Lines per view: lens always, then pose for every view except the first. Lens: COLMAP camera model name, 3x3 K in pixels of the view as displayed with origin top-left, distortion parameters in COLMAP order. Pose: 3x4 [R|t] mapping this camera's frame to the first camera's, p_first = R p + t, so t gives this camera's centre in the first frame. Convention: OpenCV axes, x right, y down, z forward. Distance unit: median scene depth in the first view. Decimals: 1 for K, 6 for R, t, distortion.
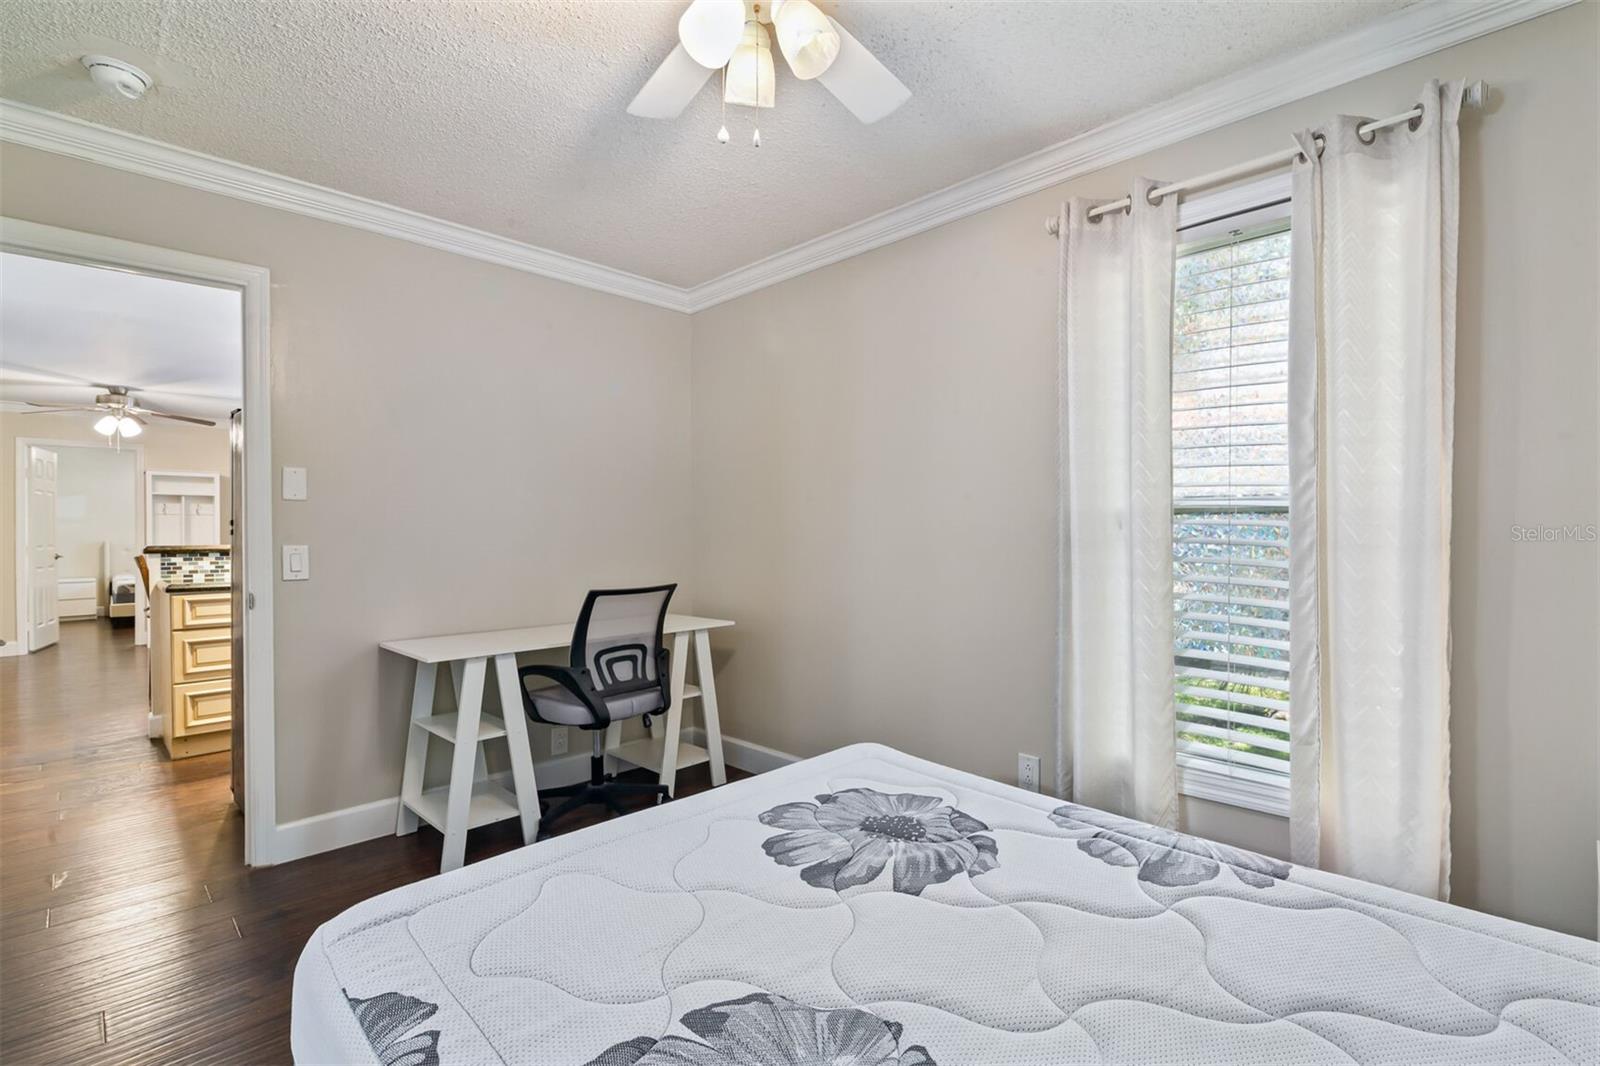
lens RADIAL K [[727.8, 0, 800.4], [0, 727.8, 538.9], [0, 0, 1]] dist [-0.004770, 0.000696]
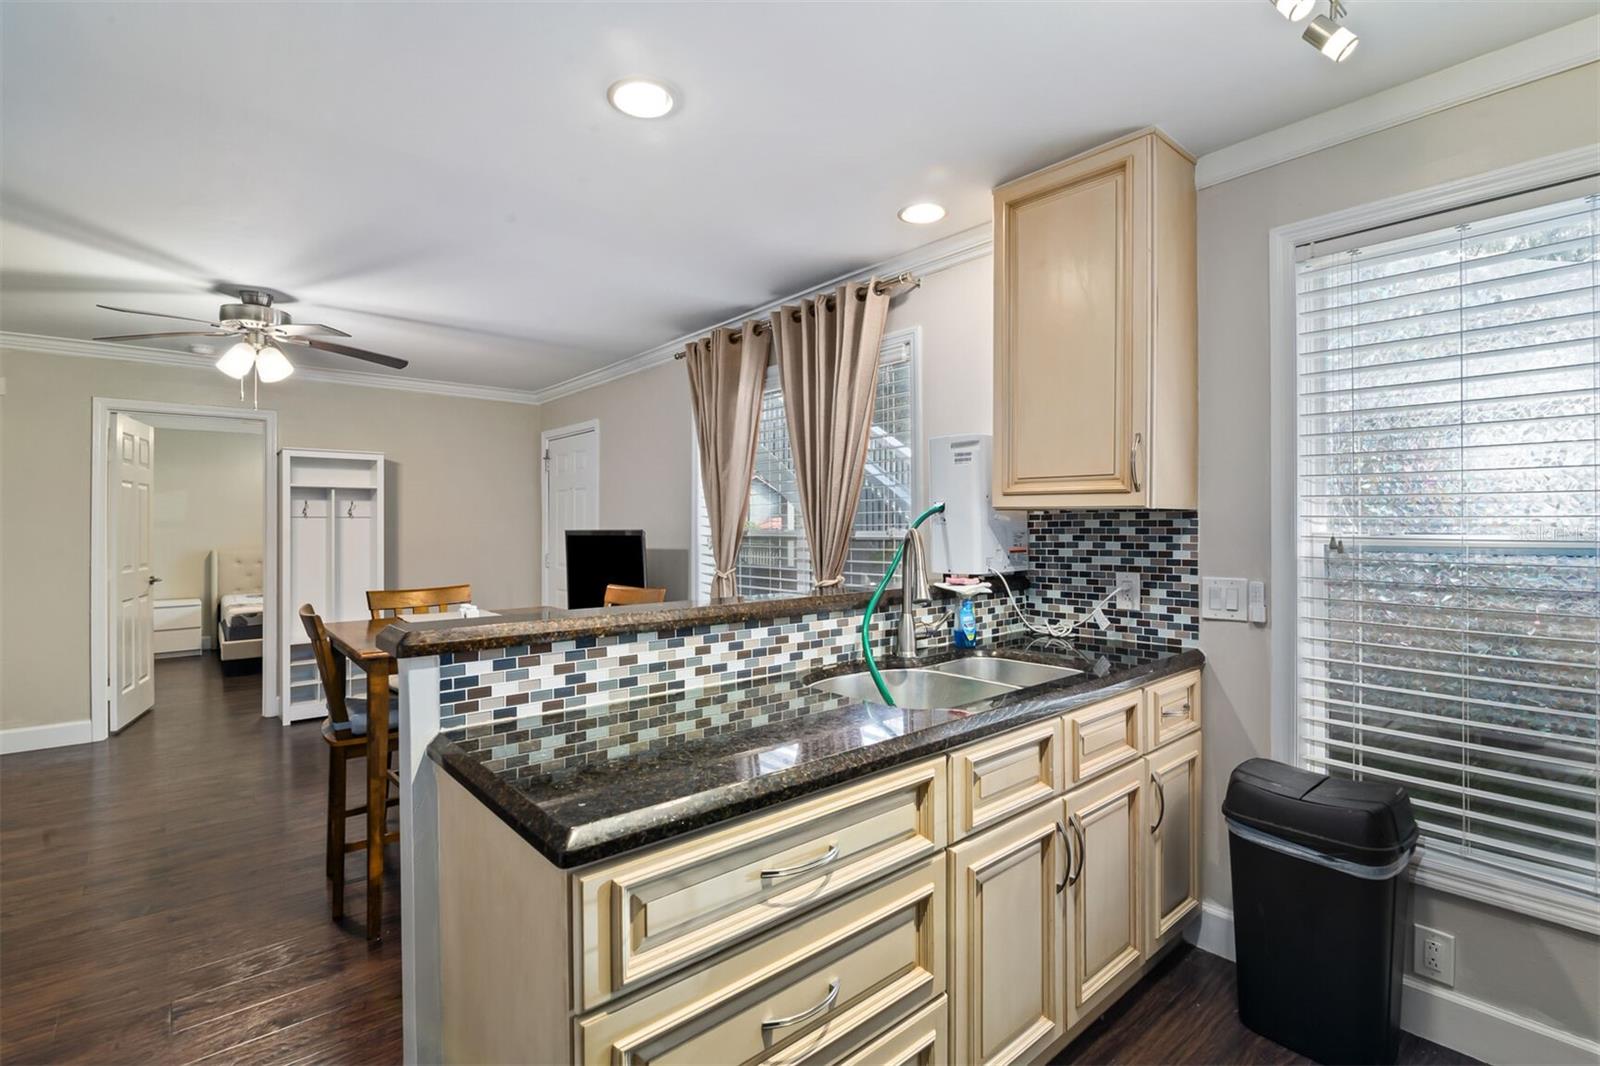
lens RADIAL K [[727.8, 0, 803.8], [0, 727.8, 527.1], [0, 0, 1]] dist [-0.004770, 0.000696]
pose [[0.997751, -0.001035, -0.067014, -0.484155], [0.000517, 0.999970, -0.007746, -0.024443], [0.067020, 0.007694, 0.997722, 0.473362]]
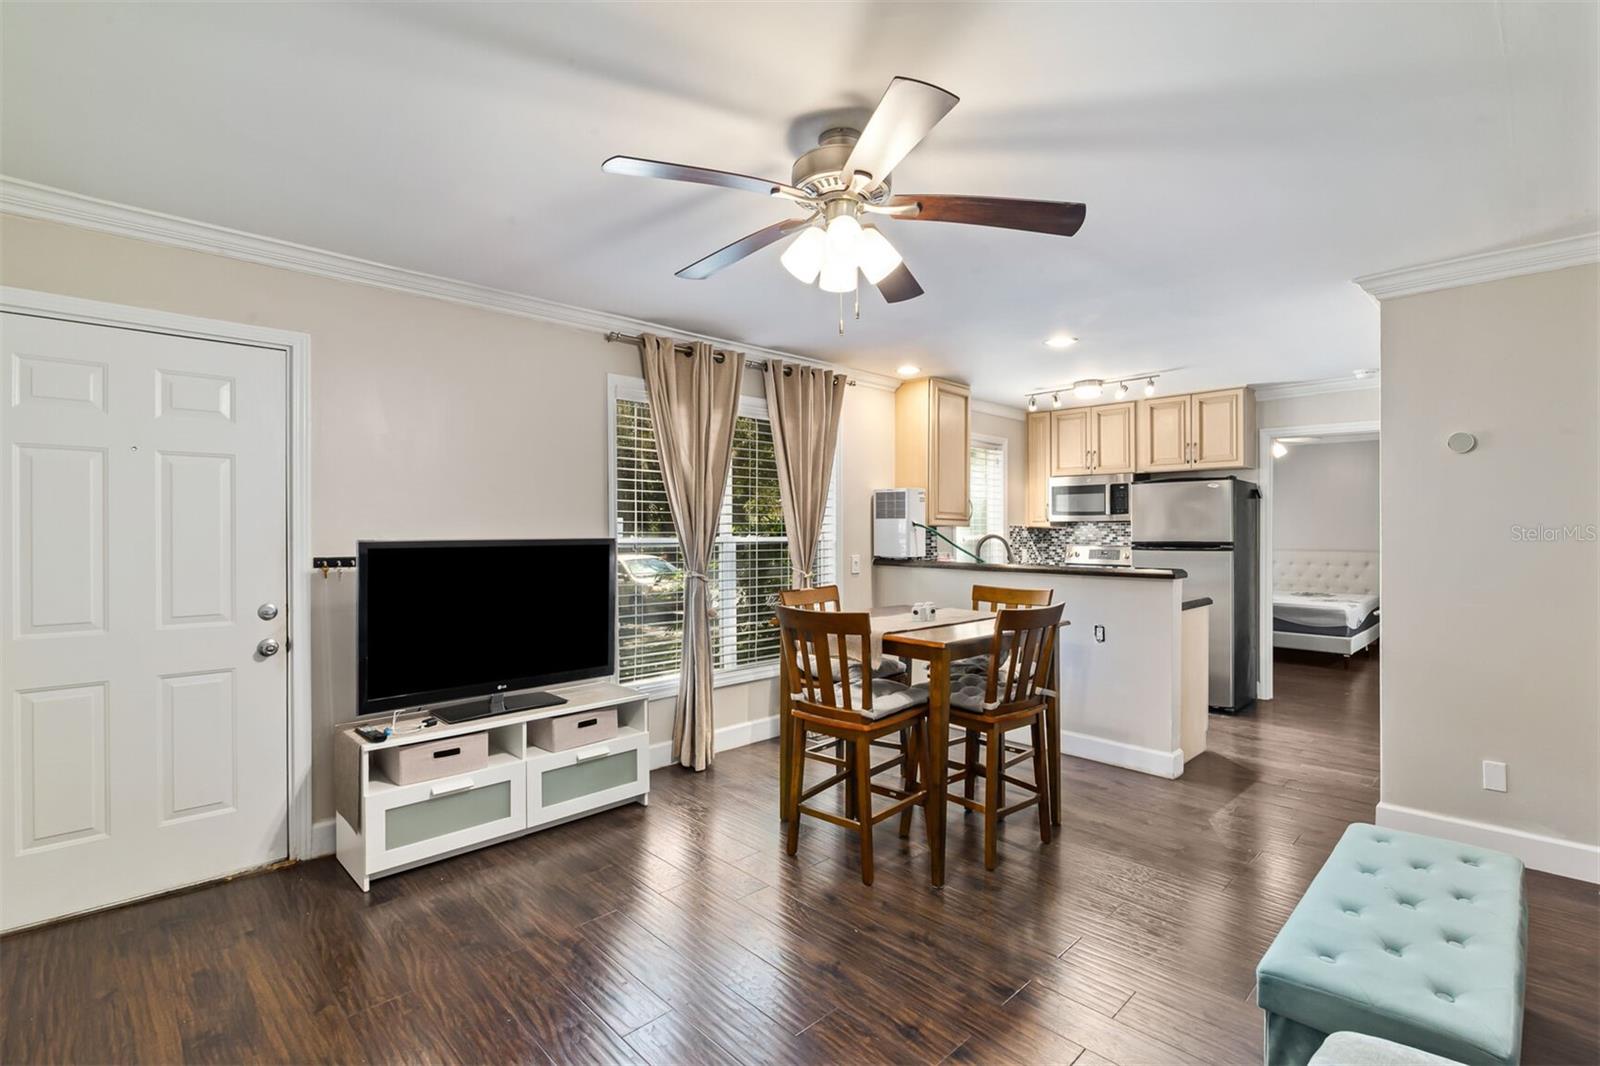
lens RADIAL K [[727.8, 0, 806.4], [0, 727.8, 532.3], [0, 0, 1]] dist [-0.004770, 0.000696]
pose [[0.015011, -0.000666, 0.999887, -1.267338], [0.007985, 0.999968, 0.000547, -0.030481], [-0.999855, 0.007976, 0.015015, 1.007669]]
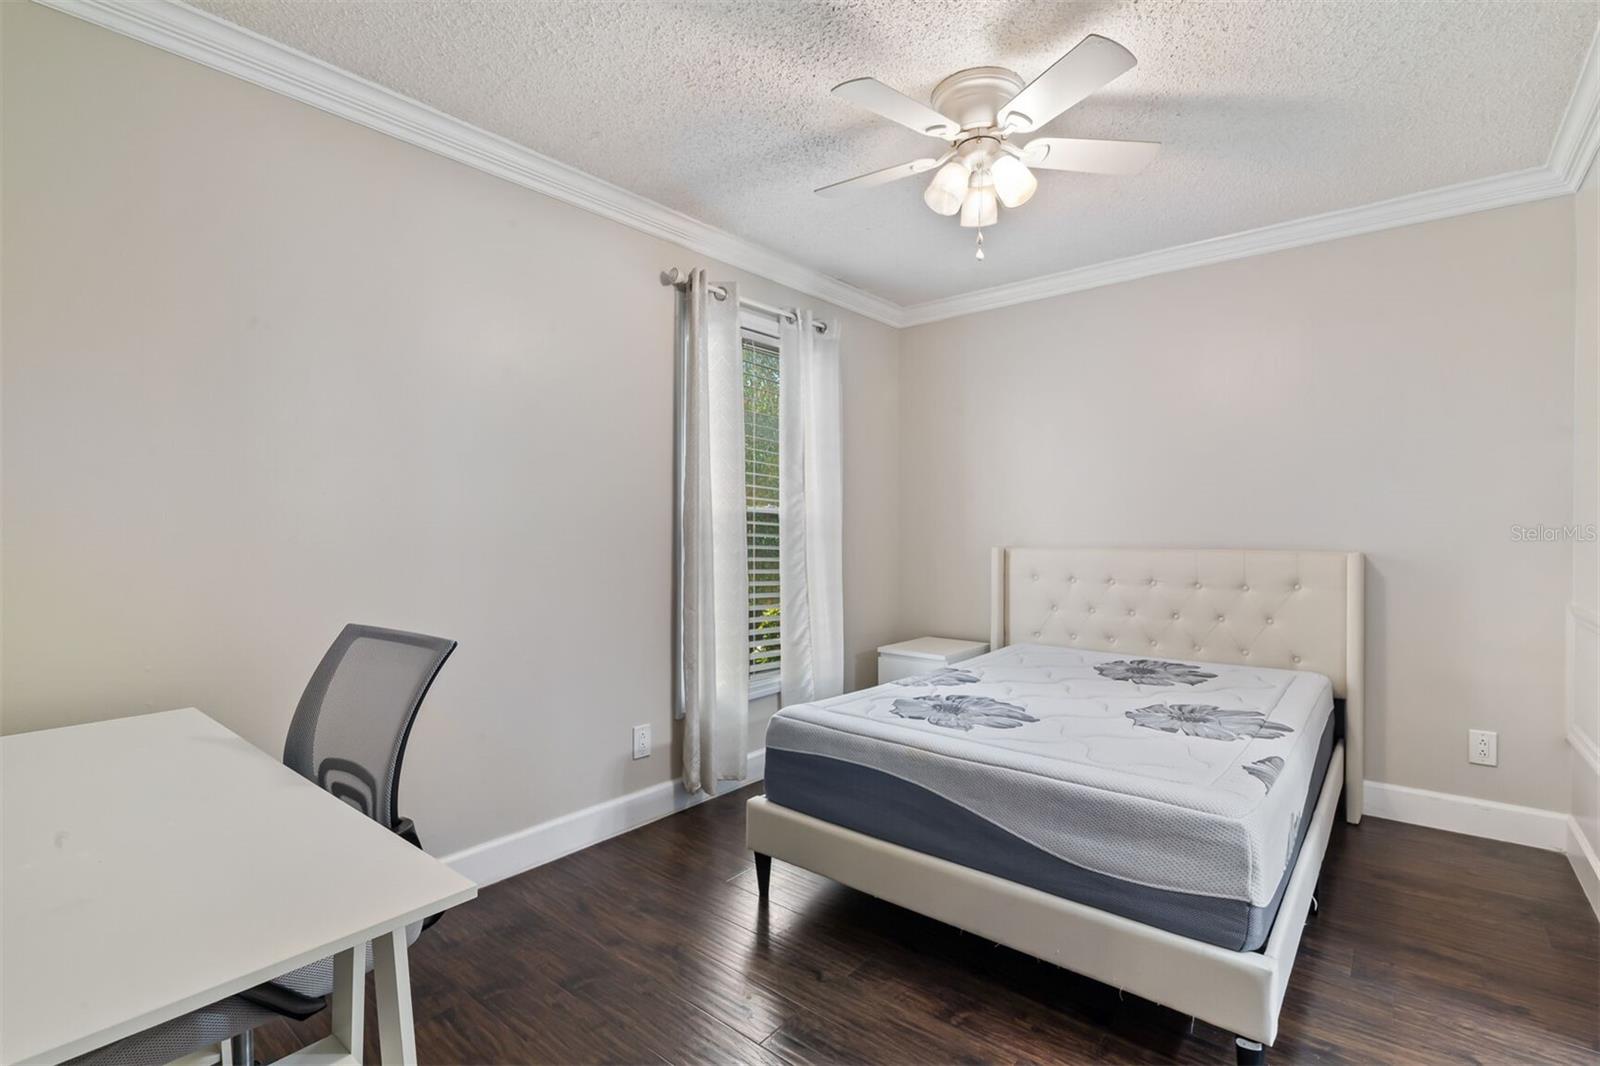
lens RADIAL K [[727.8, 0, 812.2], [0, 727.8, 528.6], [0, 0, 1]] dist [-0.004770, 0.000696]
pose [[-0.093828, 0.001946, 0.995586, -0.332823], [0.010931, 0.999940, -0.000924, -0.002447], [-0.995528, 0.010796, -0.093844, 0.336499]]
